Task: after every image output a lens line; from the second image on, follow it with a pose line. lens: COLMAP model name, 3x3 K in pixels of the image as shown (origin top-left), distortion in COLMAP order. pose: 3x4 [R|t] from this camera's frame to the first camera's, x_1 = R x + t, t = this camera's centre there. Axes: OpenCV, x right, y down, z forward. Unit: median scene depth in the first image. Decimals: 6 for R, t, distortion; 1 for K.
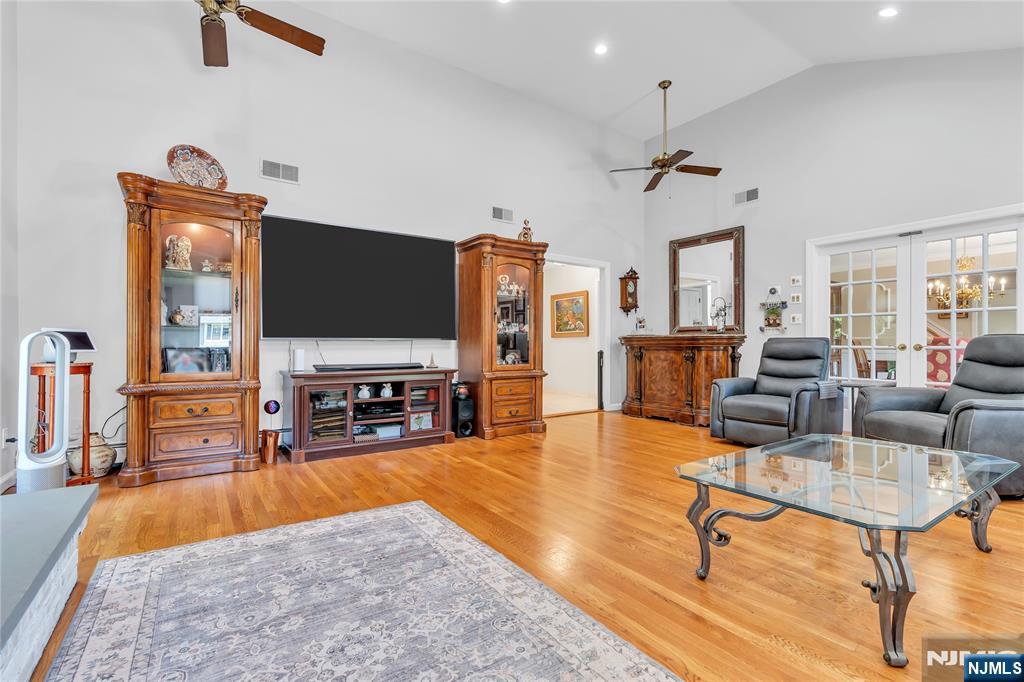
lens RADIAL K [[463.4, 0, 514.1], [0, 463.4, 342.9], [0, 0, 1]] dist [0.000222, 0.000542]
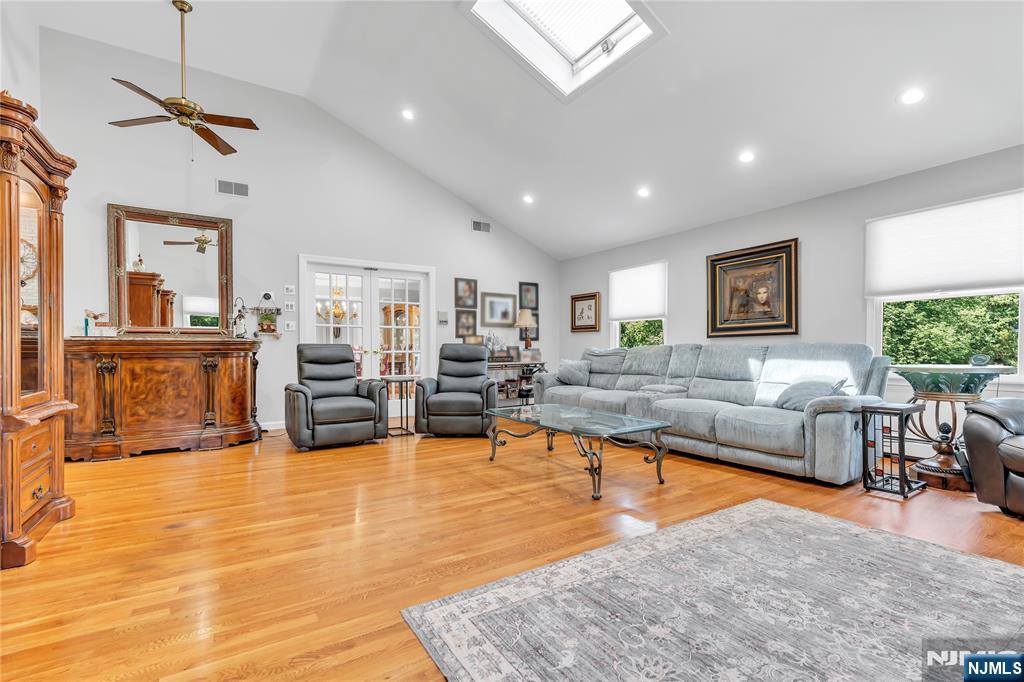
lens RADIAL K [[463.4, 0, 515.5], [0, 463.4, 347.4], [0, 0, 1]] dist [0.000222, 0.000542]
pose [[0.031498, 0.005309, 0.999490, -0.828235], [-0.001699, 0.999985, -0.005258, 0.003259], [-0.999502, -0.001533, 0.031507, 0.868863]]
